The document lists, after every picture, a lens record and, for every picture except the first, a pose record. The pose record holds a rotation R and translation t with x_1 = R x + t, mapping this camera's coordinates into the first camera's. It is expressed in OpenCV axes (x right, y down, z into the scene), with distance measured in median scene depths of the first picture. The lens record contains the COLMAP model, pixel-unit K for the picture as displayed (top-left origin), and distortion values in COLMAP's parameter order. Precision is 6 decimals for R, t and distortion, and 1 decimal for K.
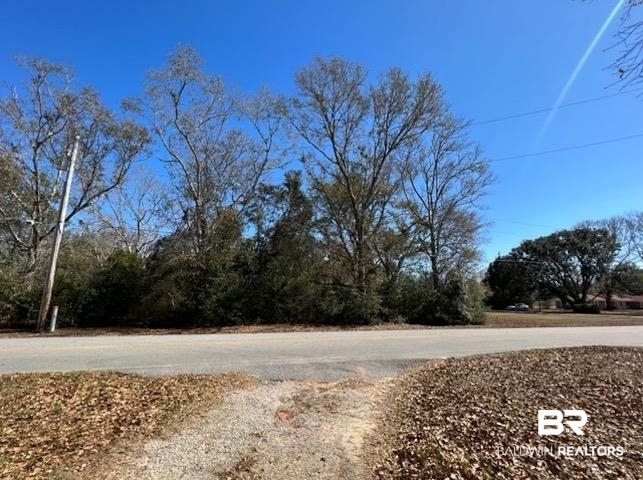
lens RADIAL K [[259.0, 0, 320.8], [0, 259.0, 240.5], [0, 0, 1]] dist [0.000928, 0.000128]
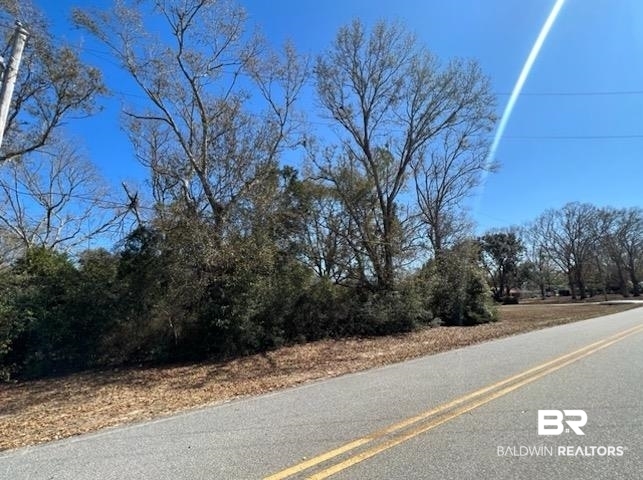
lens RADIAL K [[259.0, 0, 324.4], [0, 259.0, 240.5], [0, 0, 1]] dist [0.000928, 0.000128]
pose [[0.960471, 0.010992, 0.278163, -0.301558], [-0.007900, 0.999894, -0.012232, 0.024251], [-0.278268, 0.009551, 0.960456, 0.194988]]
